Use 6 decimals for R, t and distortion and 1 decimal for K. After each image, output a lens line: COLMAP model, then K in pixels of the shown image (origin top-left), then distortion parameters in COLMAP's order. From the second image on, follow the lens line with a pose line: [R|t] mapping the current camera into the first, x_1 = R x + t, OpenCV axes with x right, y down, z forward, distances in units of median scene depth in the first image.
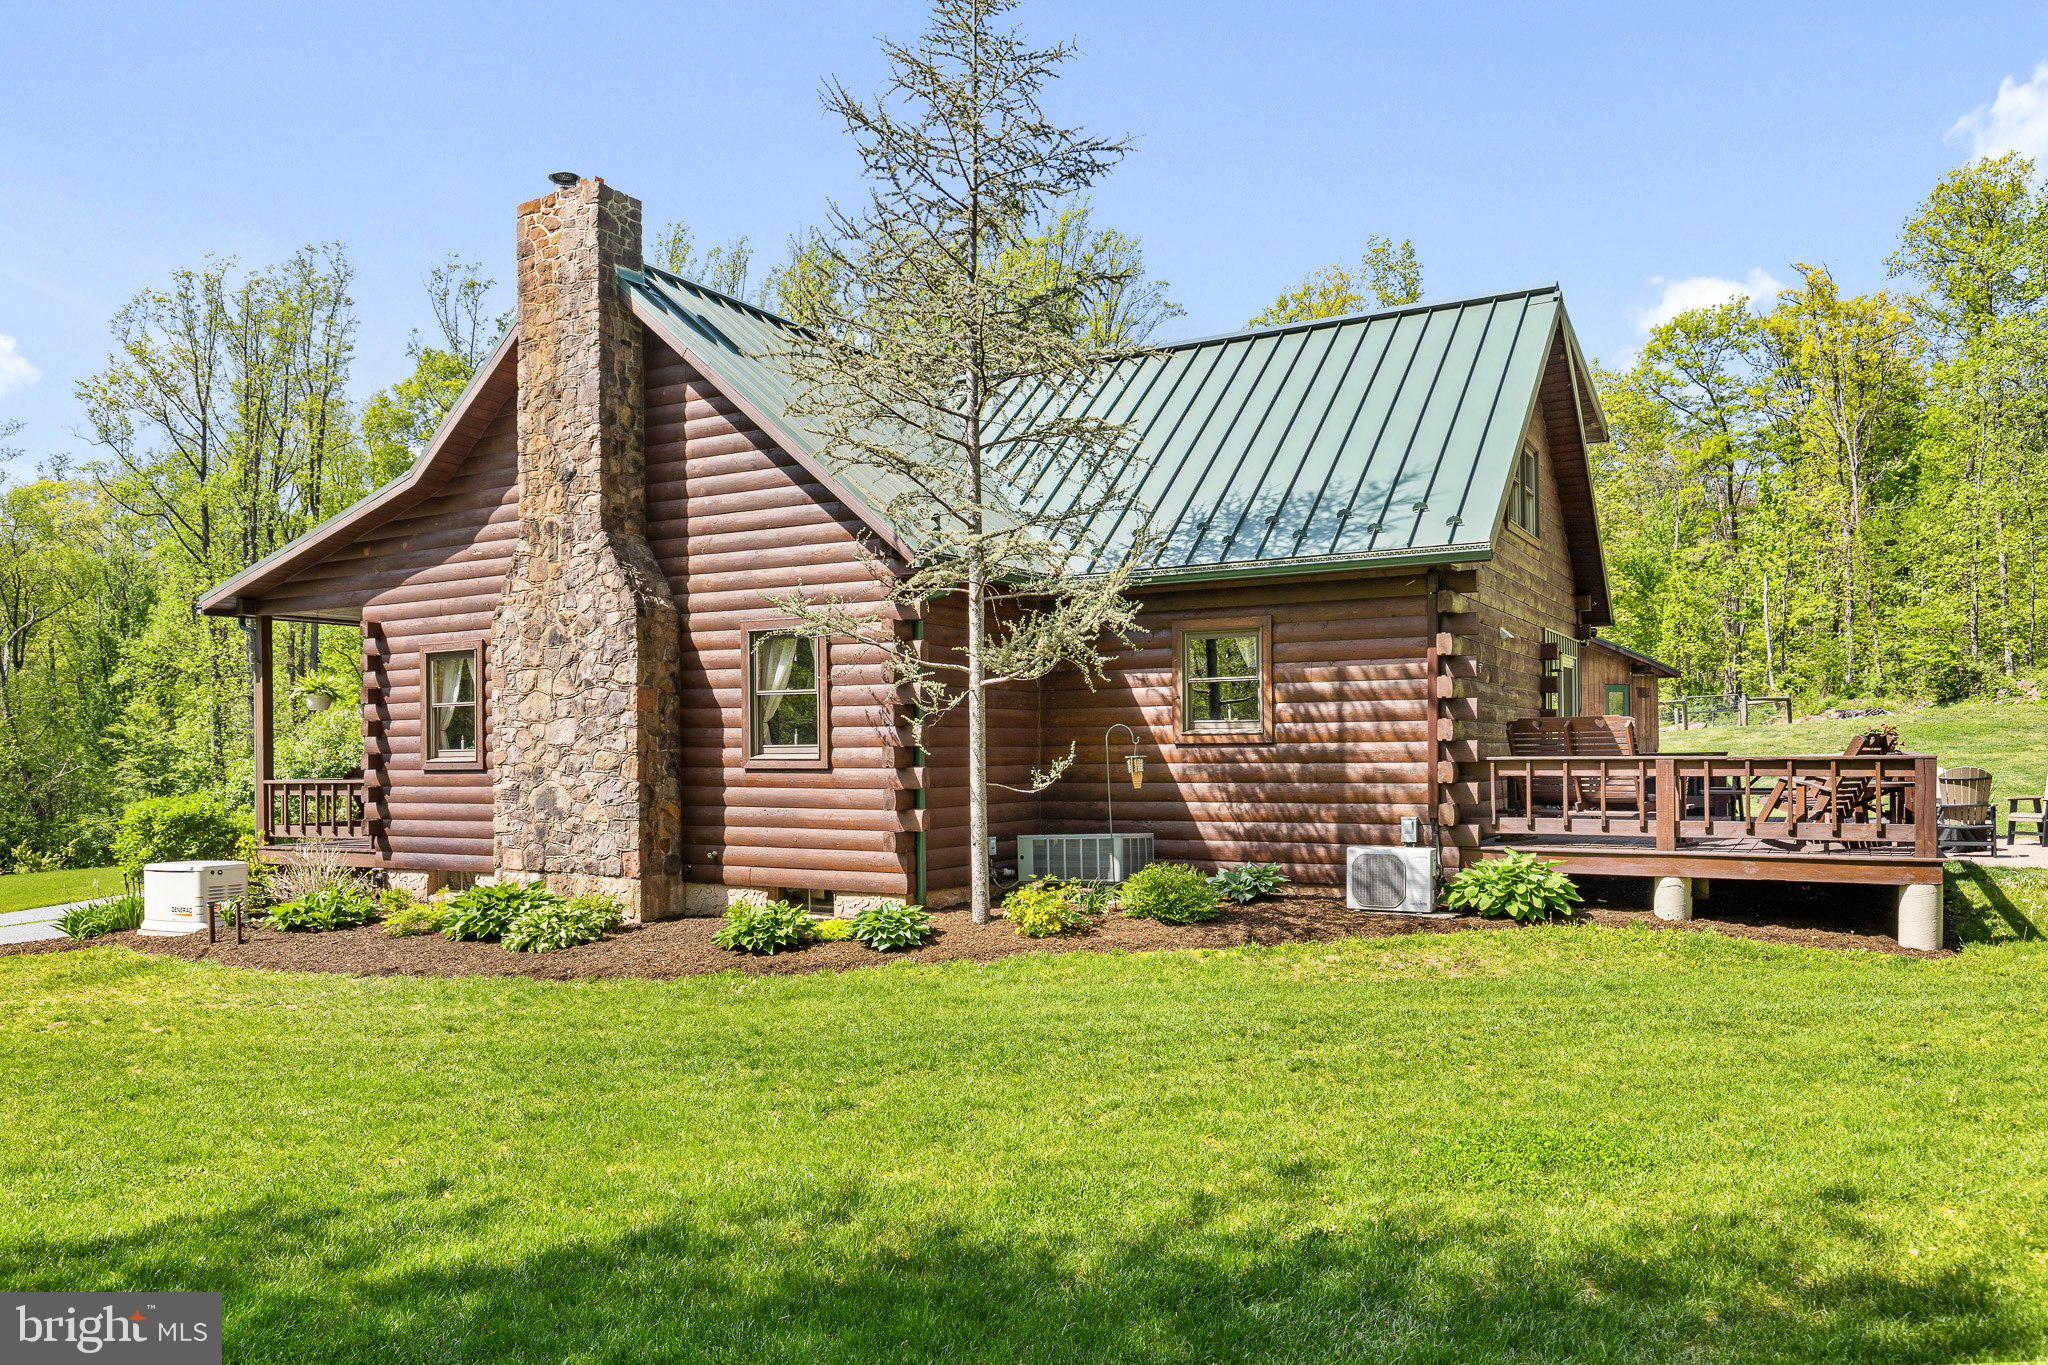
lens RADIAL K [[1375.3, 0, 1040.0], [0, 1375.3, 760.7], [0, 0, 1]] dist [0.008257, 0.006235]
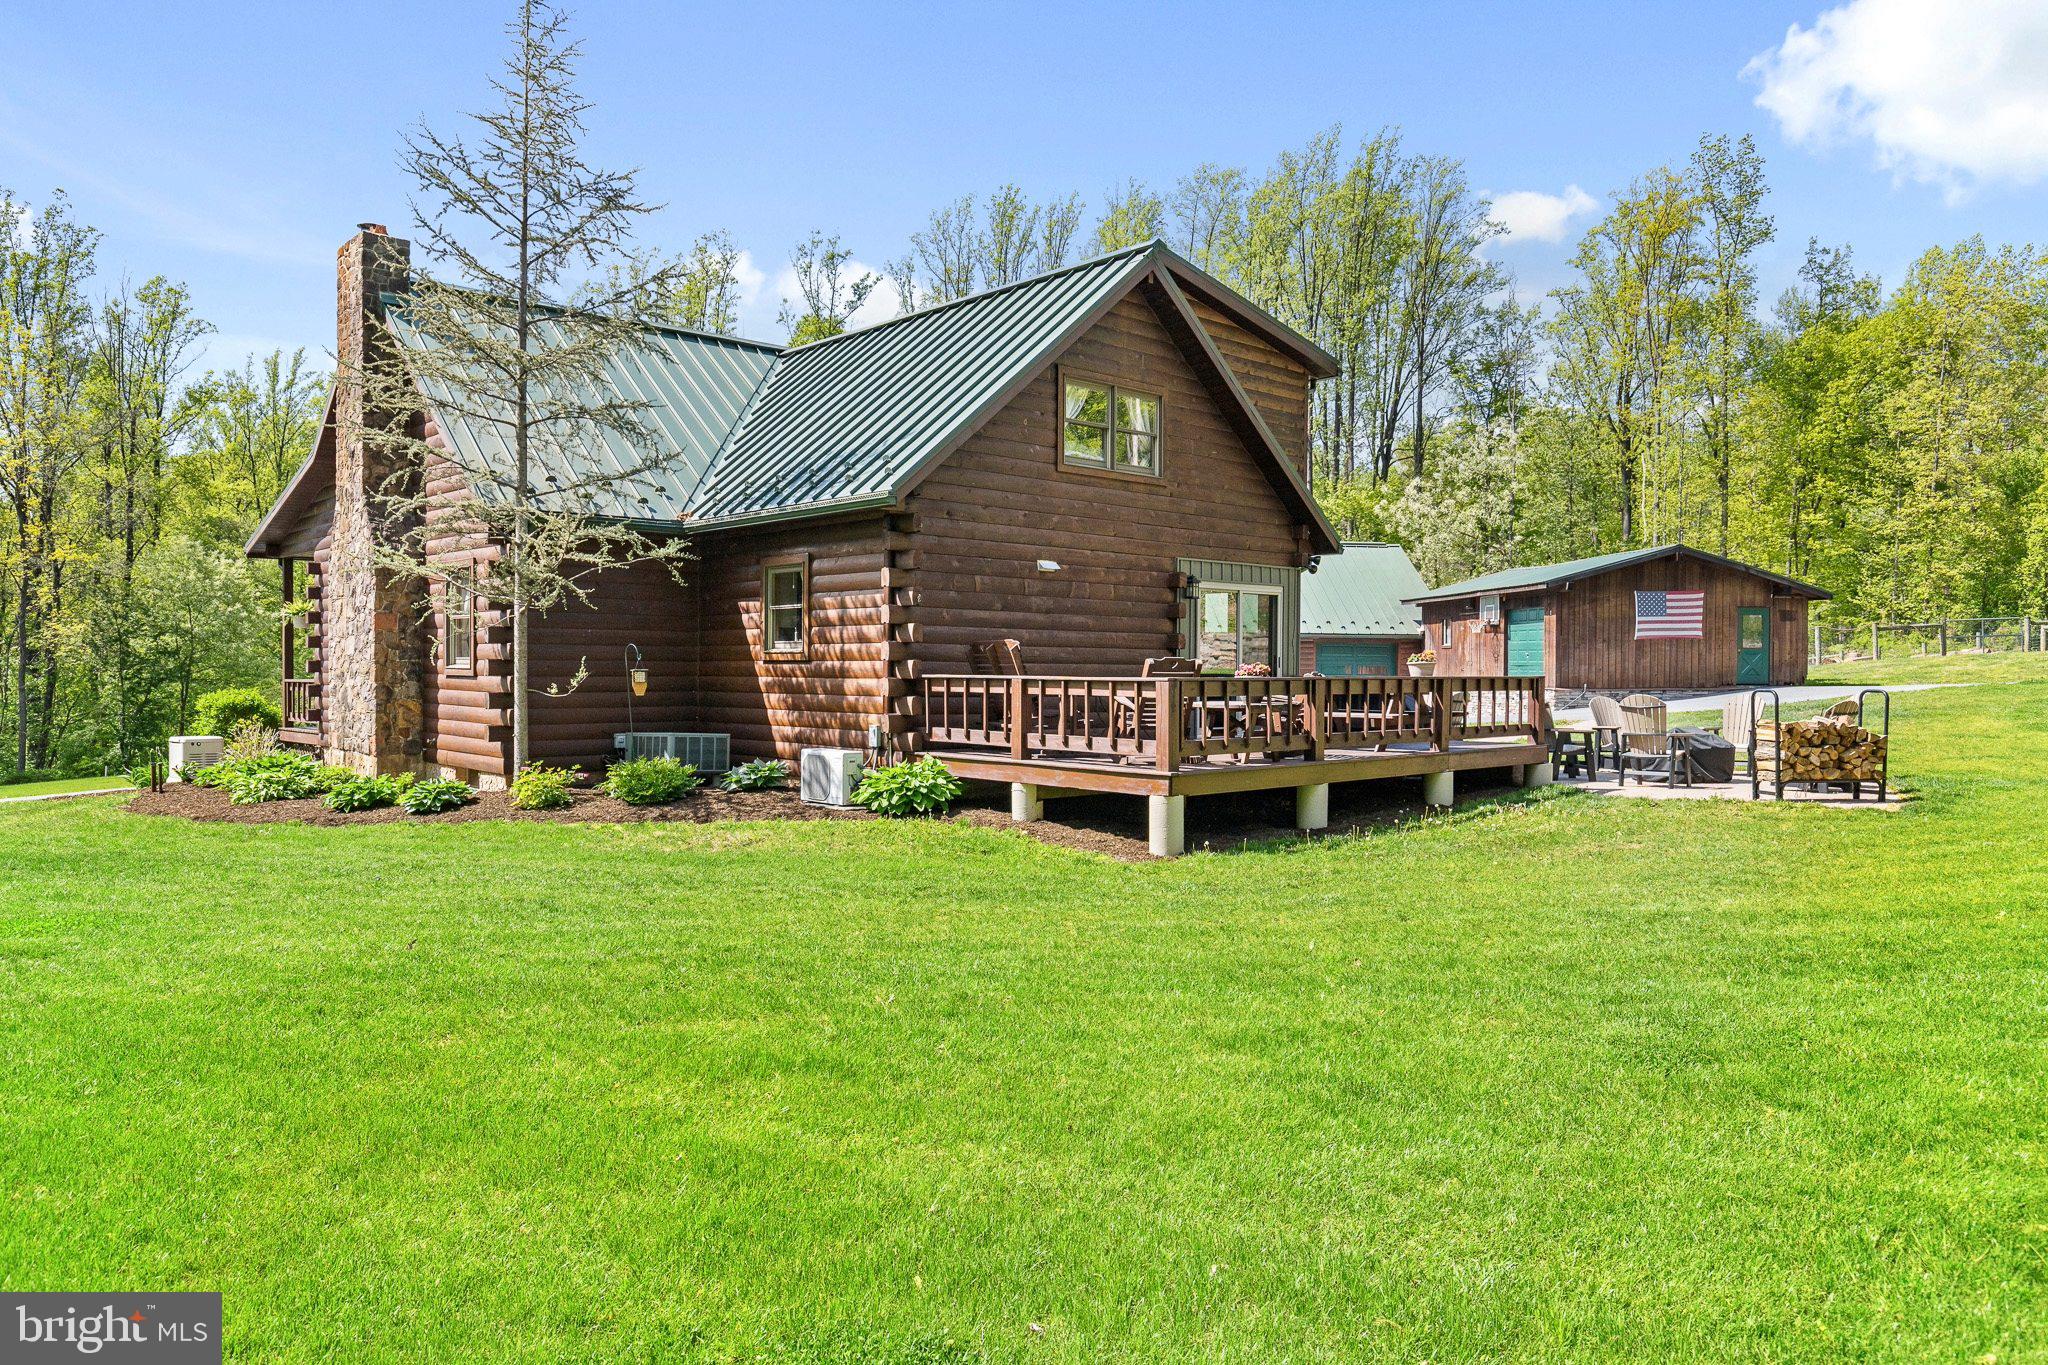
lens RADIAL K [[1375.3, 0, 1043.4], [0, 1375.3, 699.1], [0, 0, 1]] dist [0.008257, 0.006235]
pose [[0.950440, 0.022003, -0.310127, 0.732256], [-0.017893, 0.999710, 0.016091, -0.002867], [0.310391, -0.009744, 0.950559, -0.065236]]
